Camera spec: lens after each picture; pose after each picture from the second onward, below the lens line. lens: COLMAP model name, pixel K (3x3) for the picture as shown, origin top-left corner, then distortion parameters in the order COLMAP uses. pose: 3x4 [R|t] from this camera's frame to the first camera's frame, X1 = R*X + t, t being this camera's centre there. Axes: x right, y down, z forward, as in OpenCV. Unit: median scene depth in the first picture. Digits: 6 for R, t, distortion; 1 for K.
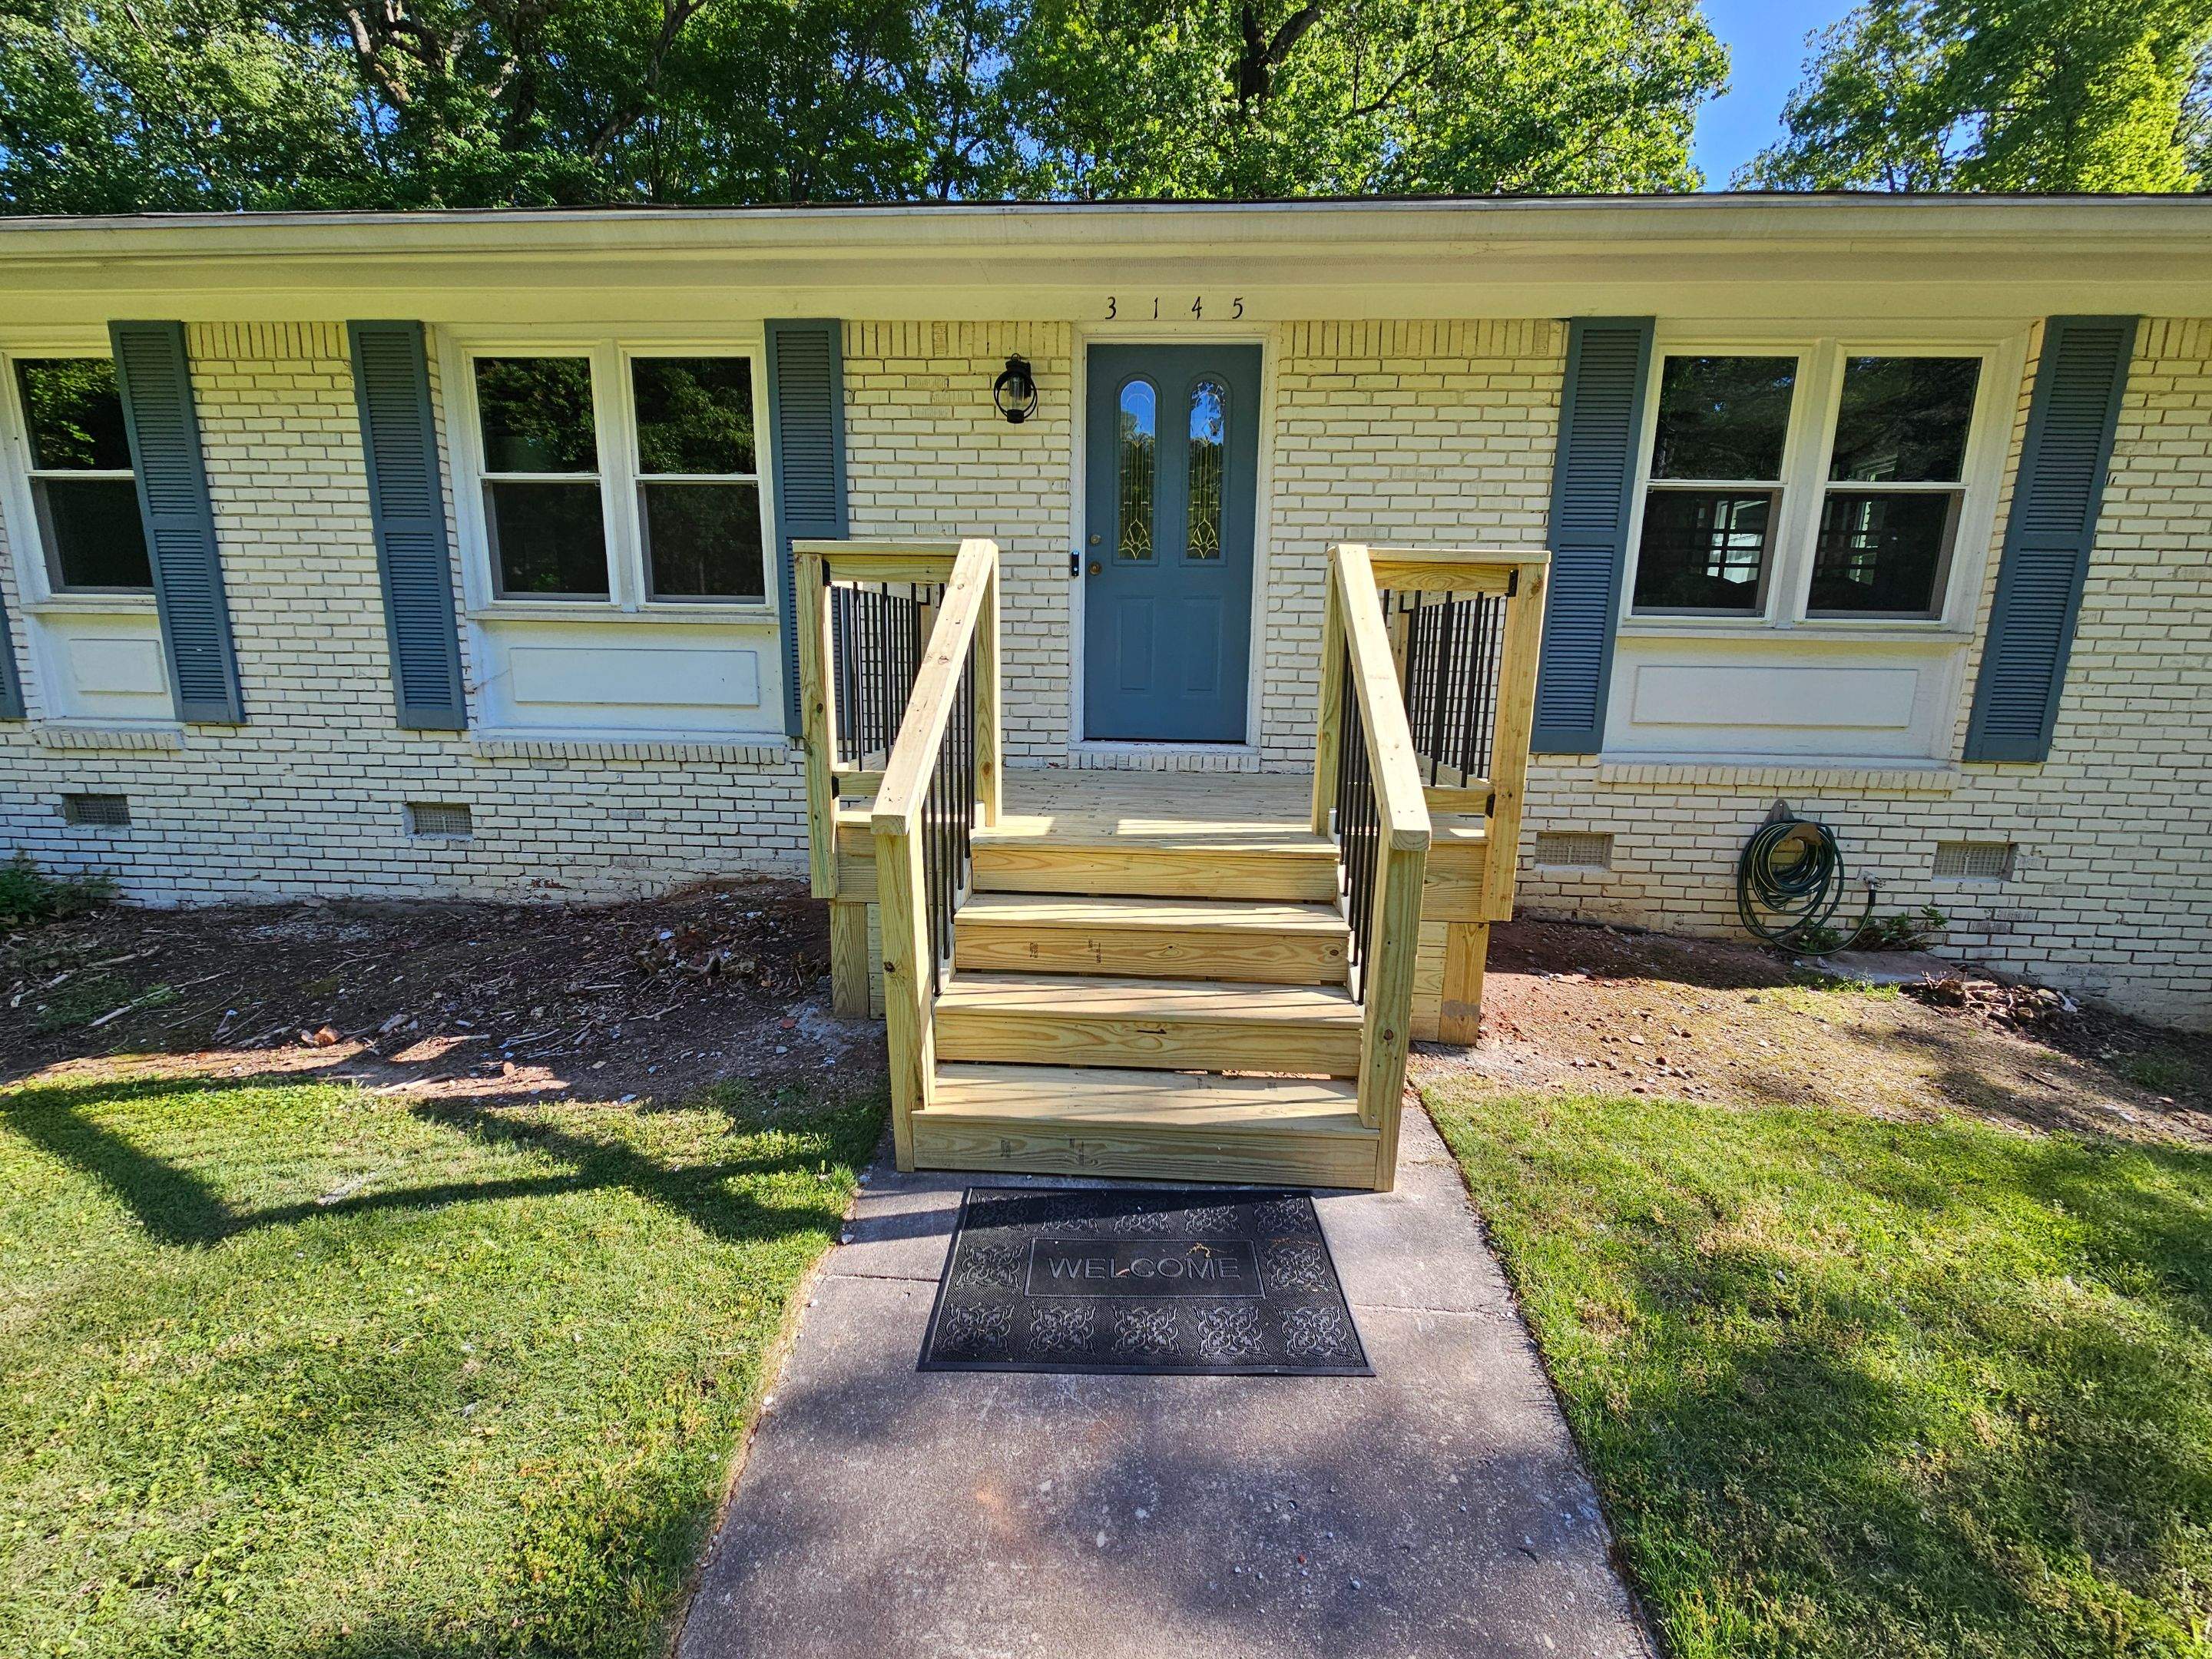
lens RADIAL K [[904.5, 0, 1107.1], [0, 904.5, 832.2], [0, 0, 1]] dist [-0.004492, 0.001161]
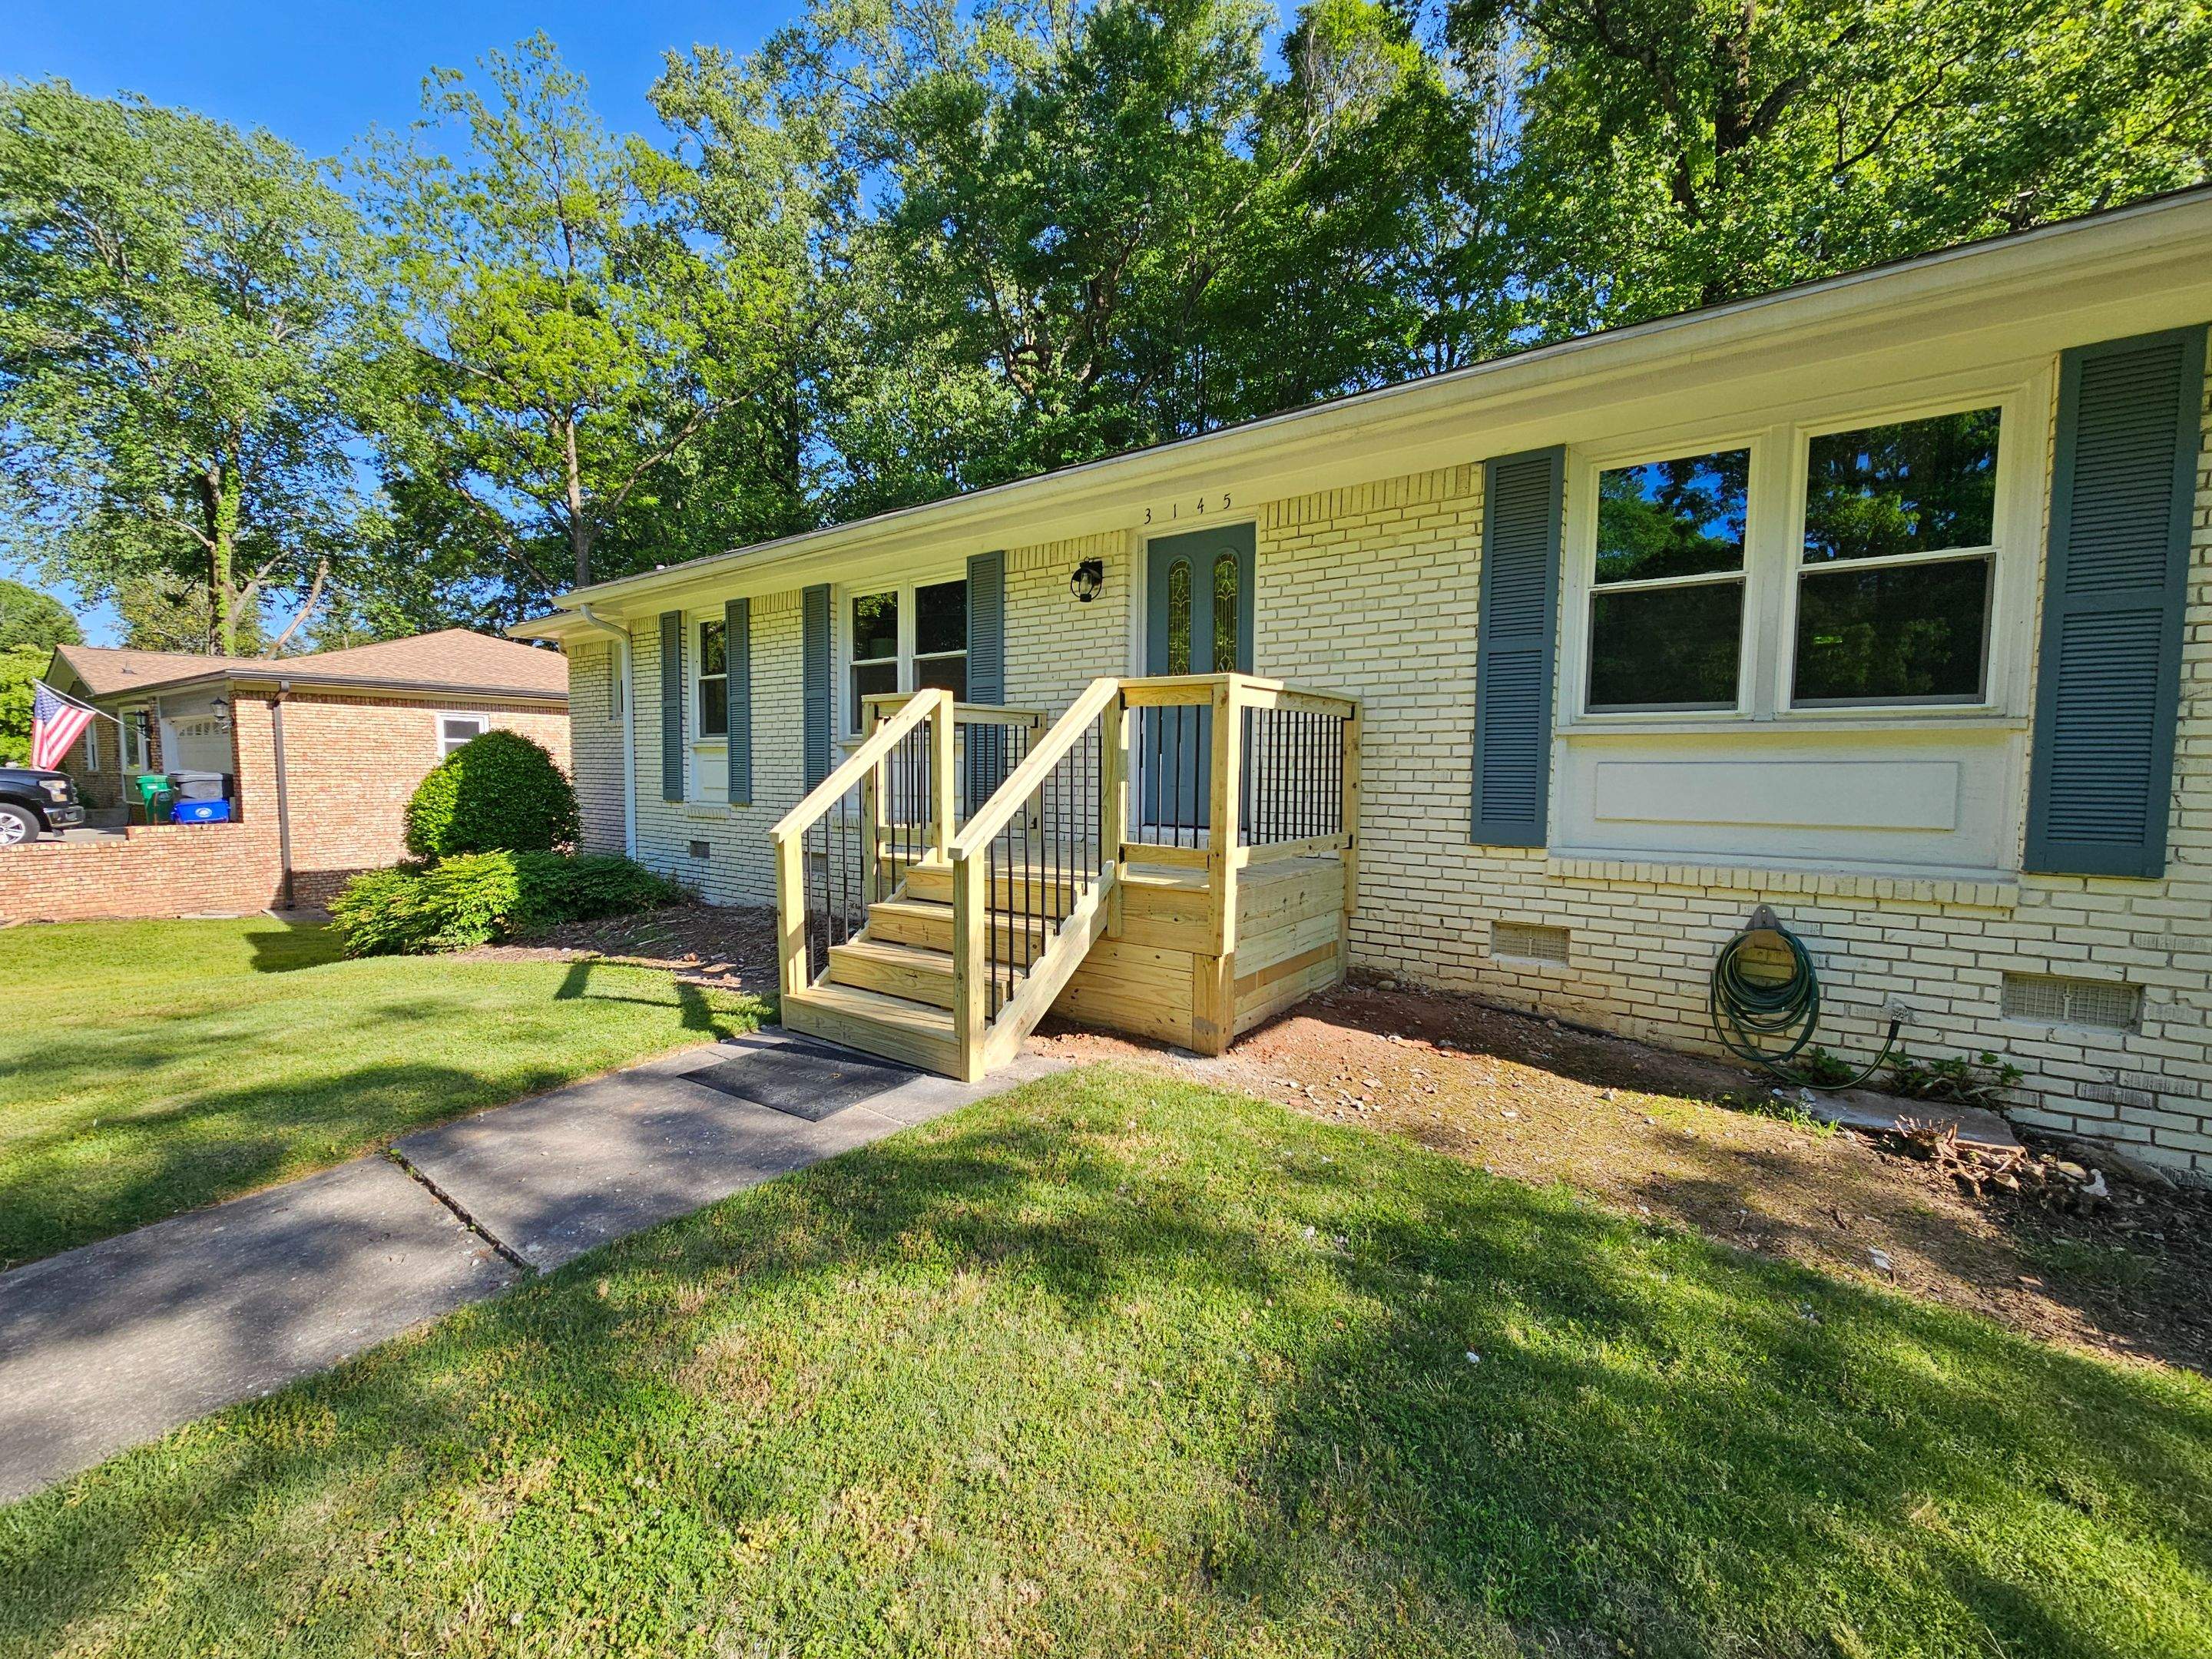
lens RADIAL K [[904.5, 0, 1102.4], [0, 904.5, 832.8], [0, 0, 1]] dist [-0.004492, 0.001161]
pose [[0.833118, 0.028946, -0.552337, 0.715713], [-0.102686, 0.989363, -0.103037, 0.055280], [0.543479, 0.142559, 0.827229, -0.123637]]
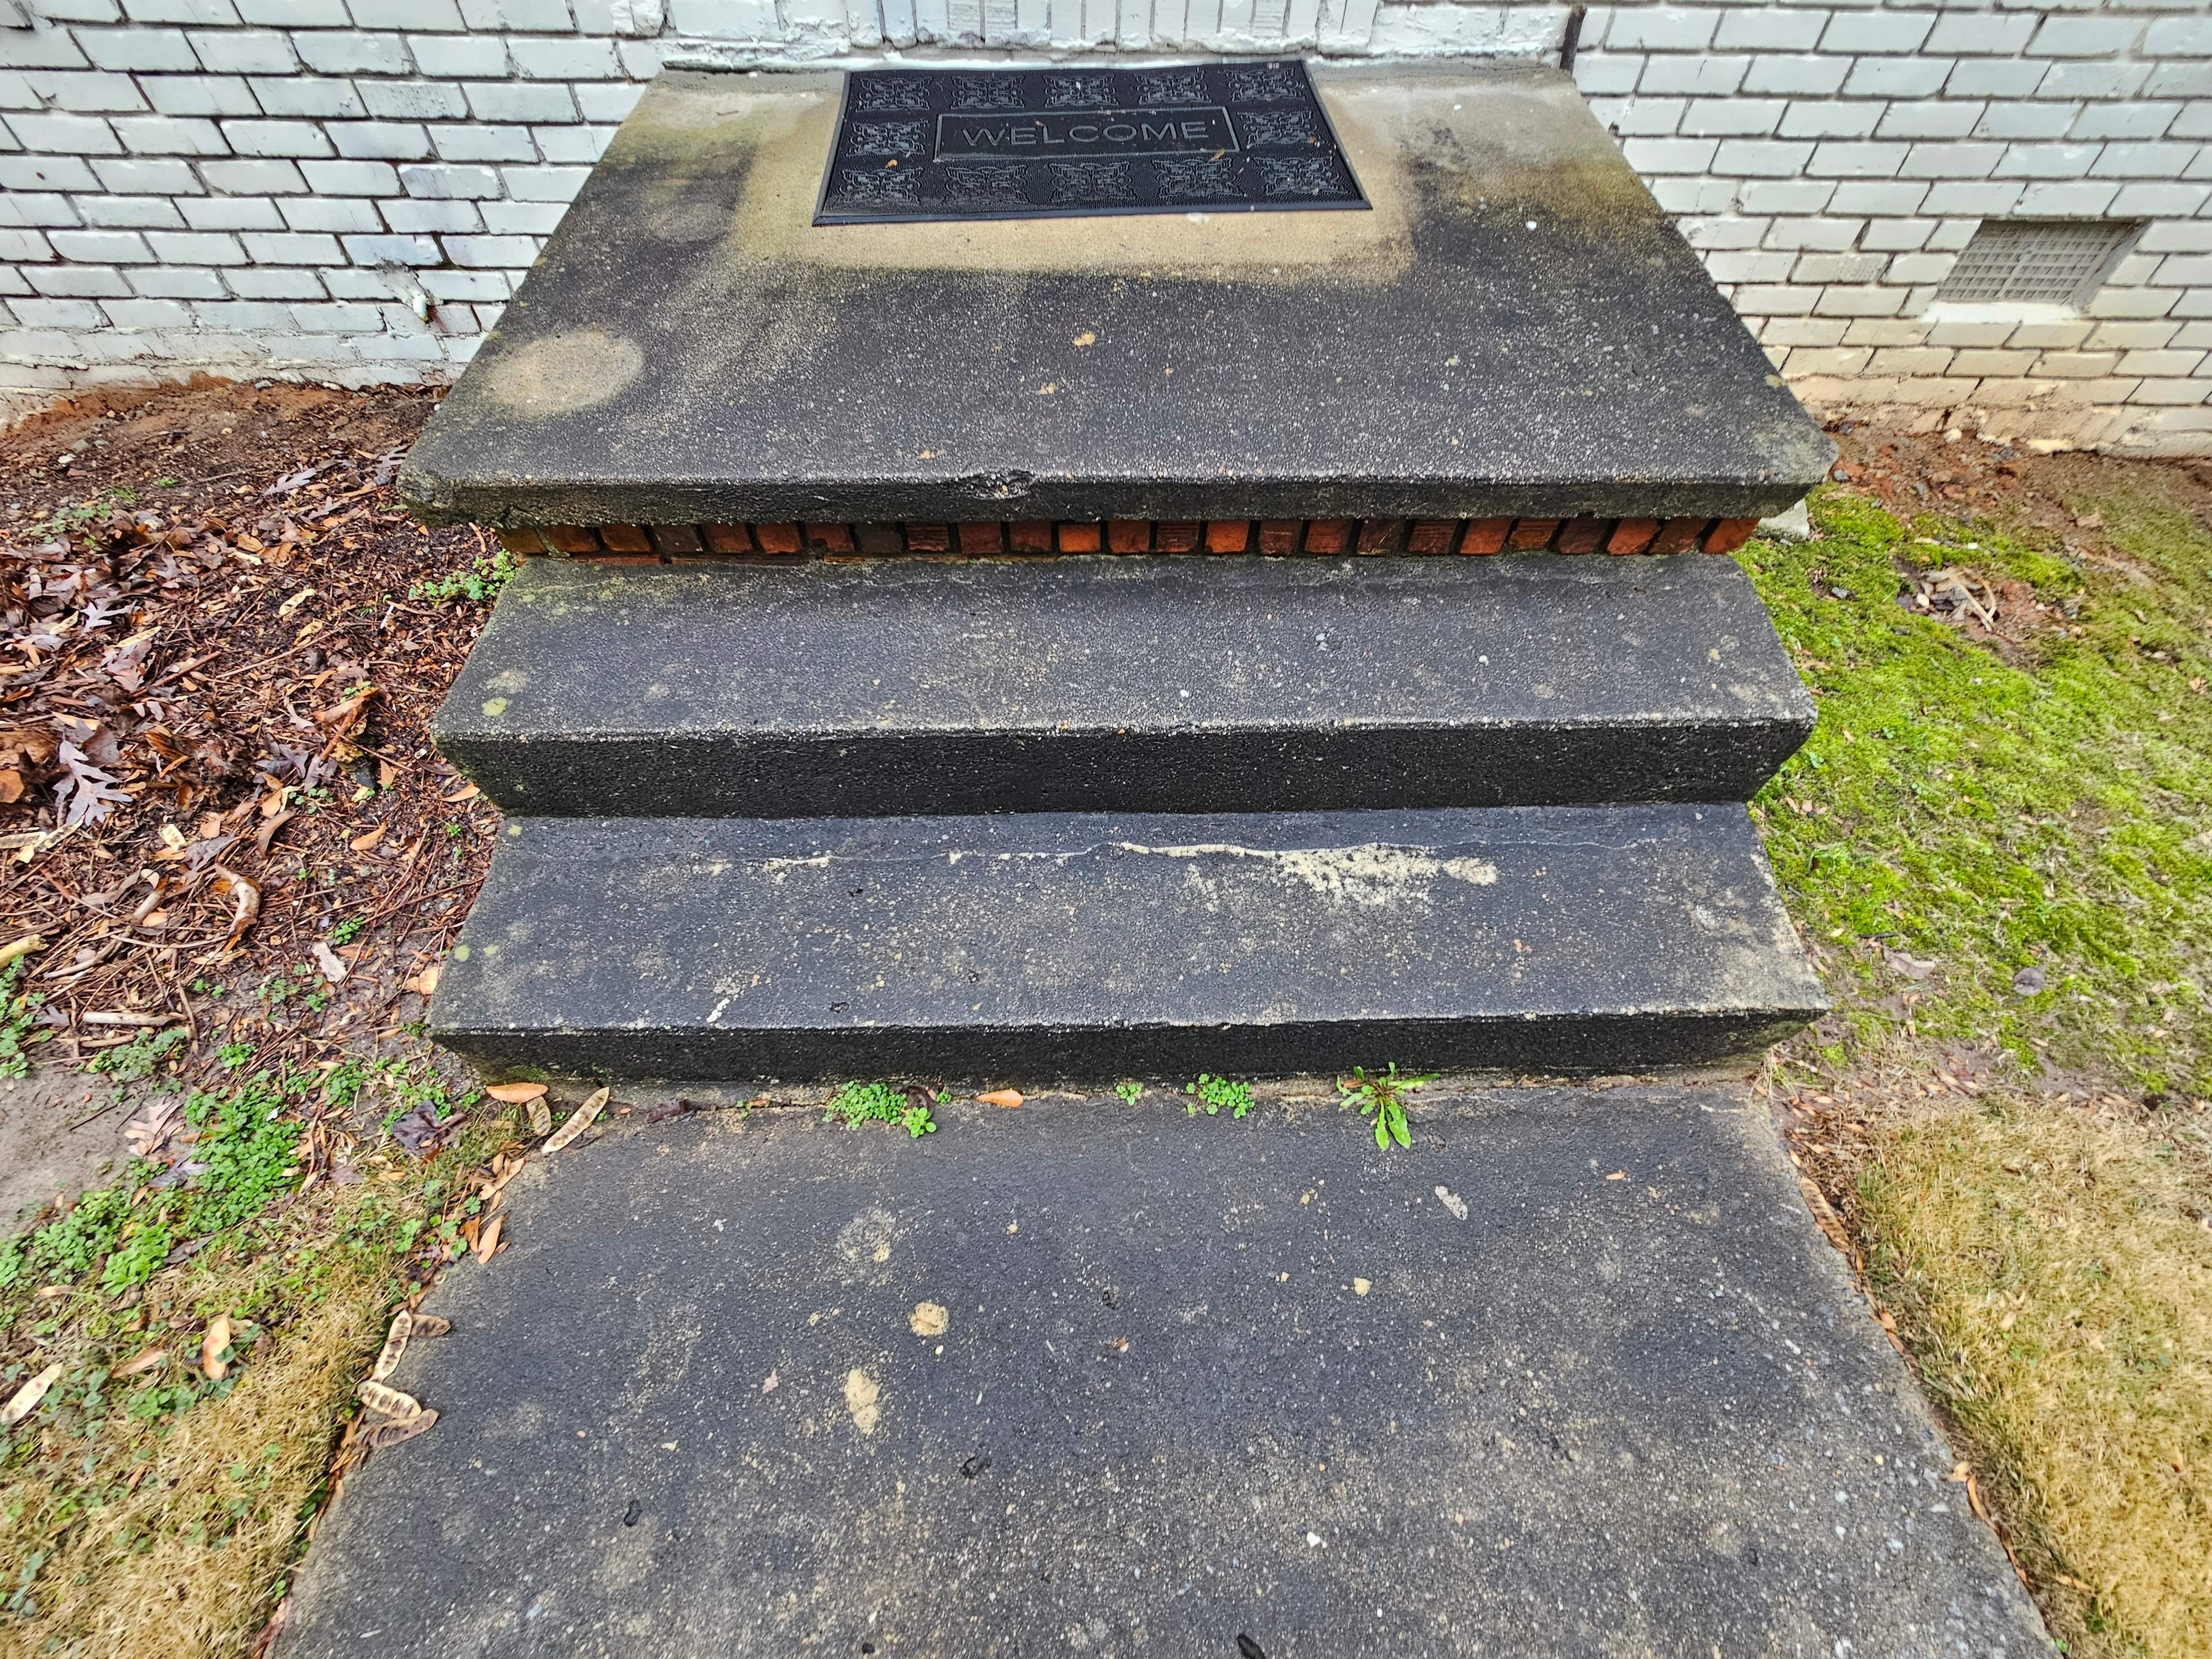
lens RADIAL K [[909.0, 0, 1095.5], [0, 909.0, 826.0], [0, 0, 1]] dist [-0.009441, 0.005541]
pose [[0.996971, -0.058679, 0.051042, 0.019430], [0.014479, 0.784871, 0.619490, -0.049415], [-0.076413, -0.616874, 0.783344, 0.550874]]
